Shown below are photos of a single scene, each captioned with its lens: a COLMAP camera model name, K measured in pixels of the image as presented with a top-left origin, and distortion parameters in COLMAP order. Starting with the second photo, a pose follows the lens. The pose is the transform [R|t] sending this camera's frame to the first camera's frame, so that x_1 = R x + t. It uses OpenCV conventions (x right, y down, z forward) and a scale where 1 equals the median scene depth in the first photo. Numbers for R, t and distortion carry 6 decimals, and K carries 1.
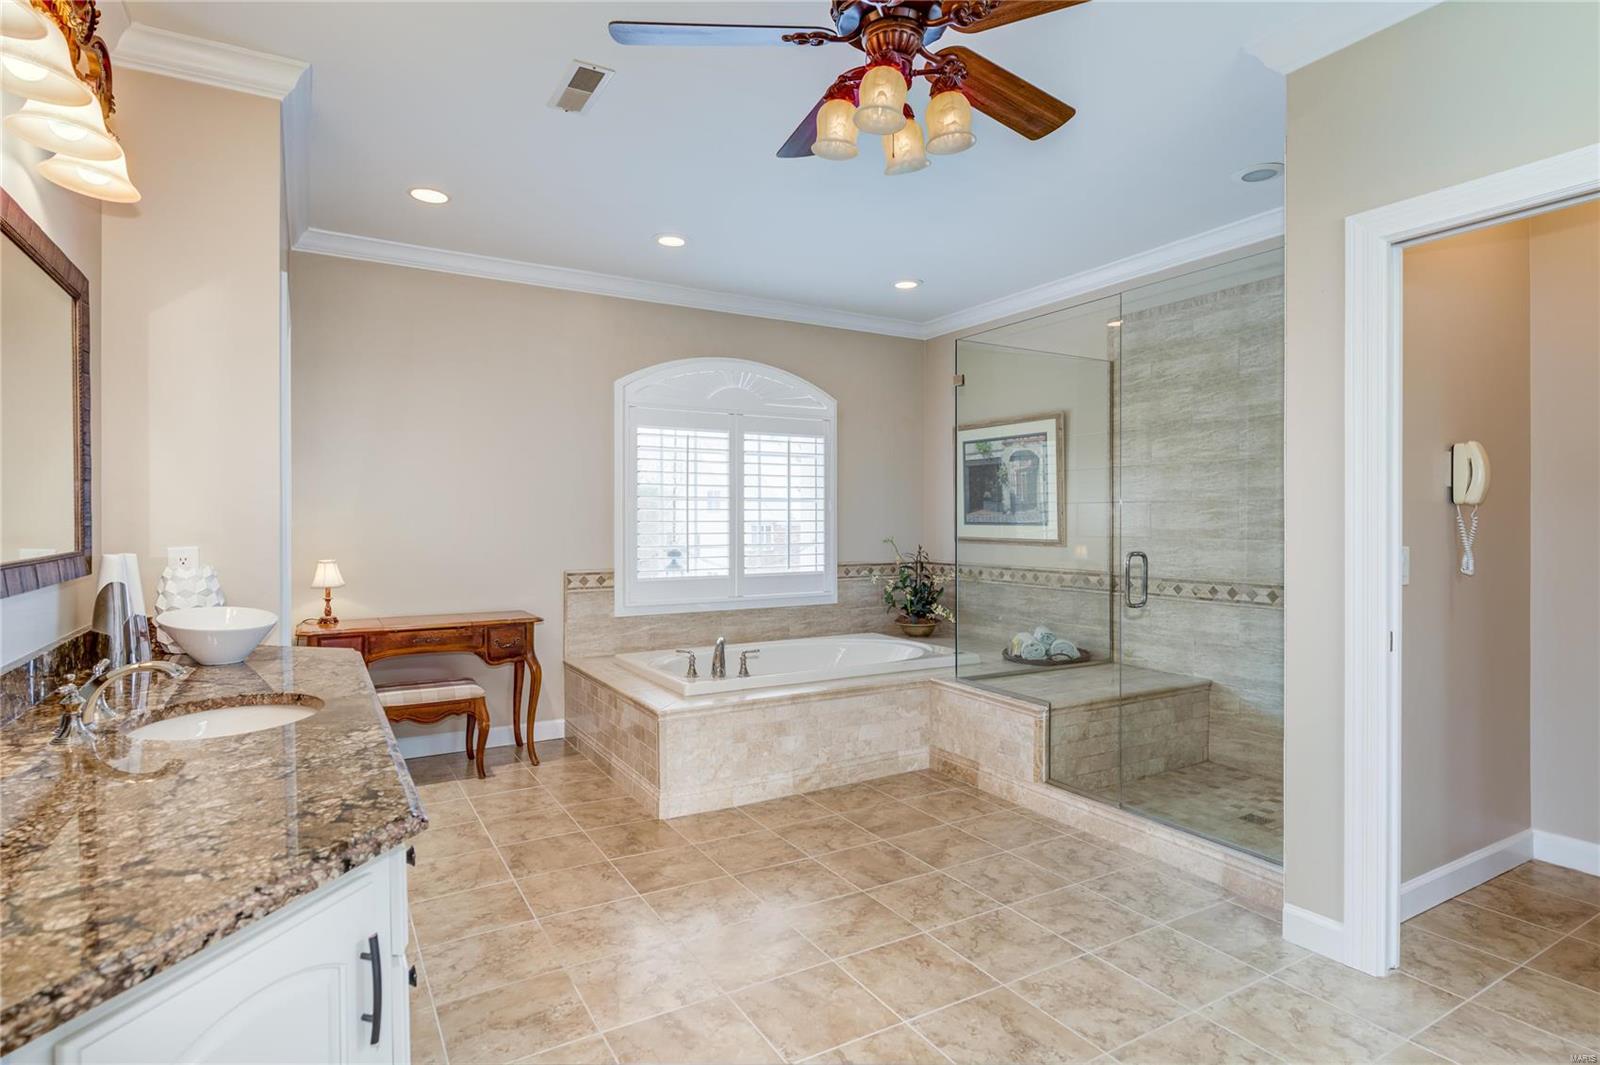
lens RADIAL K [[864.9, 0, 803.5], [0, 864.9, 530.1], [0, 0, 1]] dist [-0.001306, -0.001005]
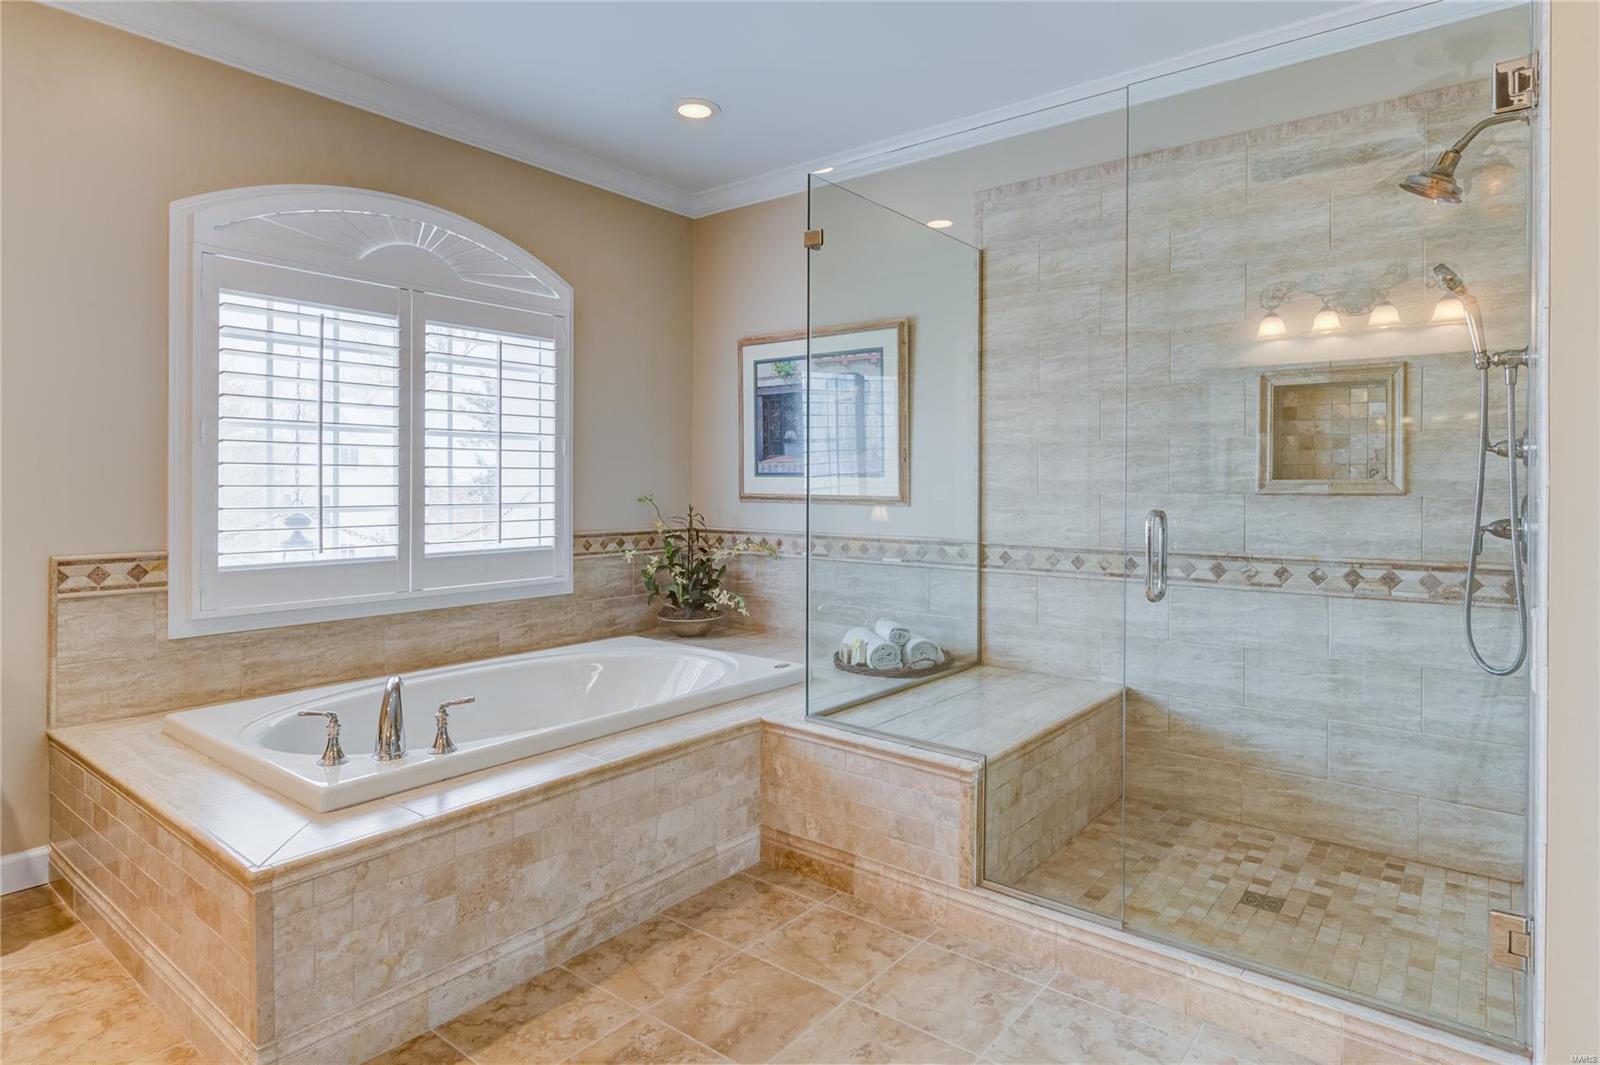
lens RADIAL K [[864.9, 0, 787.0], [0, 864.9, 491.5], [0, 0, 1]] dist [-0.001306, -0.001005]
pose [[0.932832, 0.002273, 0.360304, -0.058735], [-0.000955, 0.999992, -0.003834, 0.011054], [-0.360310, 0.003233, 0.932827, 0.398012]]
